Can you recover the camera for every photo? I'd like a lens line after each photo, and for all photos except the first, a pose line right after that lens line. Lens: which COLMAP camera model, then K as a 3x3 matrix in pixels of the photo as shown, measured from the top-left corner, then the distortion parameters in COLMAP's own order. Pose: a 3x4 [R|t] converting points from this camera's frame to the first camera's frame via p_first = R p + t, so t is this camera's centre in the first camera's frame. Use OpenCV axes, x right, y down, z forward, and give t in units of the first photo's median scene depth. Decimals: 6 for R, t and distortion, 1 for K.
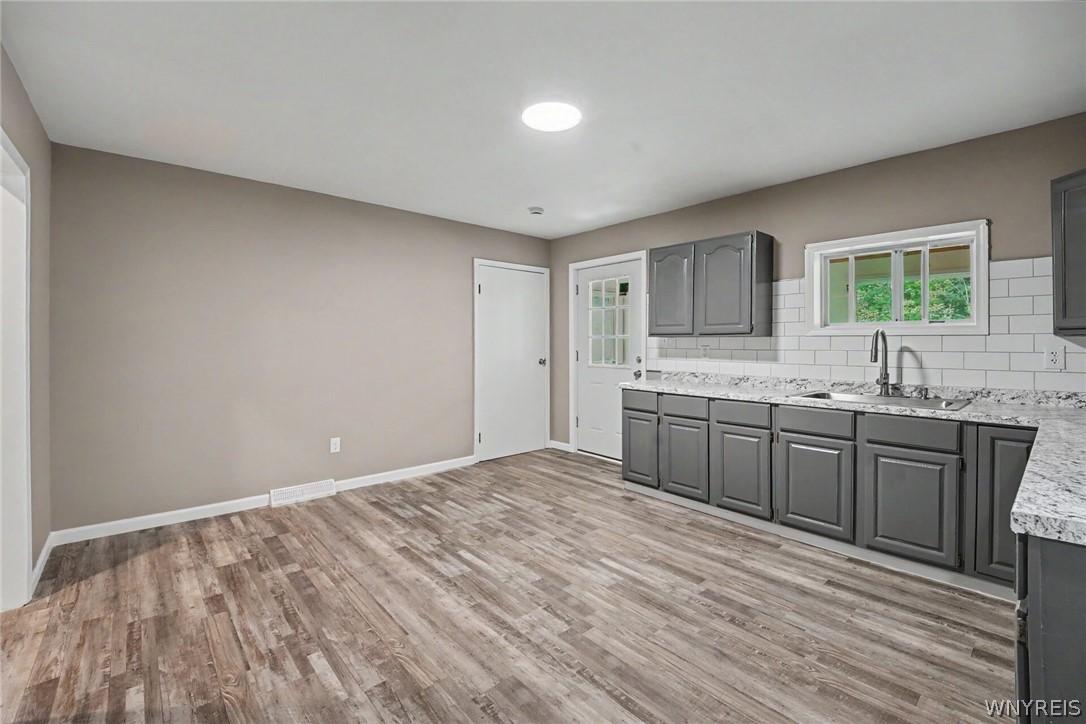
lens RADIAL K [[468.5, 0, 540.5], [0, 468.5, 346.8], [0, 0, 1]] dist [-0.028579, -0.000164]
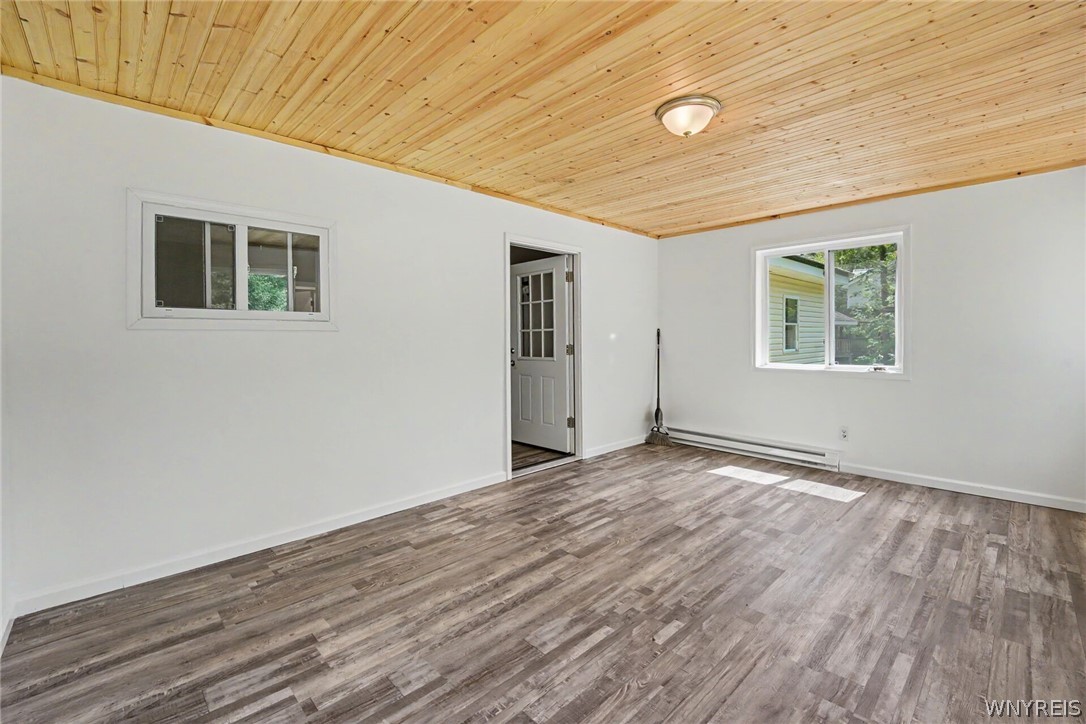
lens RADIAL K [[468.5, 0, 540.5], [0, 468.5, 346.8], [0, 0, 1]] dist [-0.028579, -0.000164]
pose [[0.051838, 0.018537, -0.998483, 1.049631], [0.008072, 0.999787, 0.018981, -0.004259], [0.998623, -0.009044, 0.051678, 0.856990]]
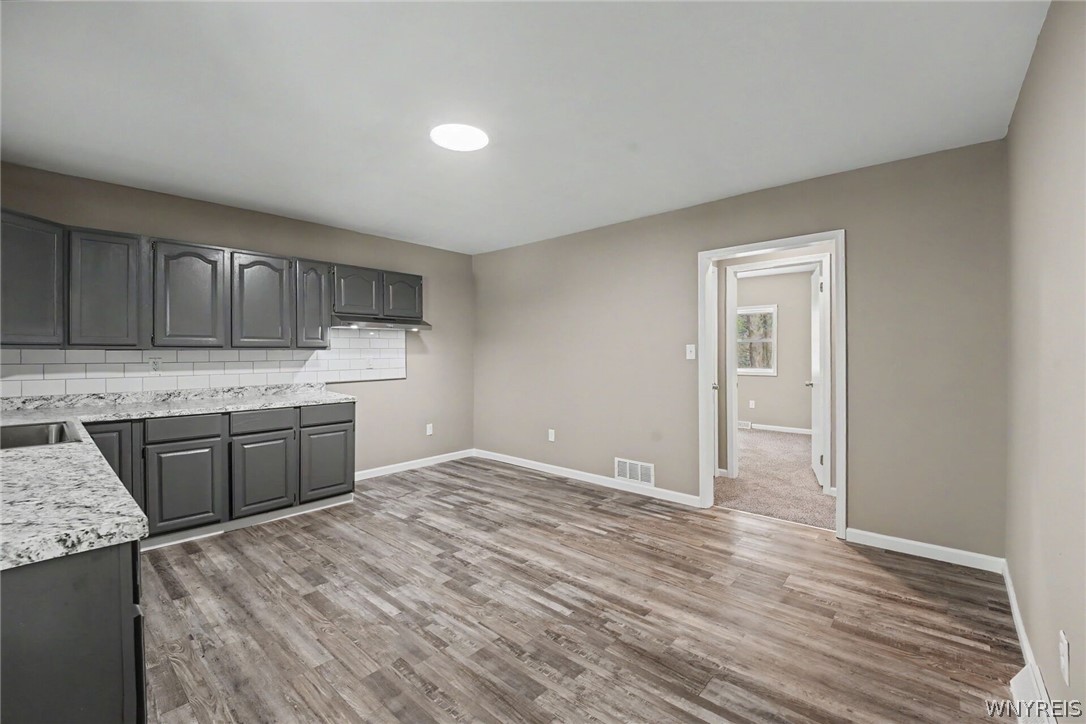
lens RADIAL K [[468.5, 0, 540.5], [0, 468.5, 346.8], [0, 0, 1]] dist [-0.028579, -0.000164]
pose [[-0.993033, -0.001009, -0.117828, -0.028561], [-0.000622, 0.999994, -0.003320, -0.023509], [0.117831, -0.003224, -0.993028, 1.981435]]
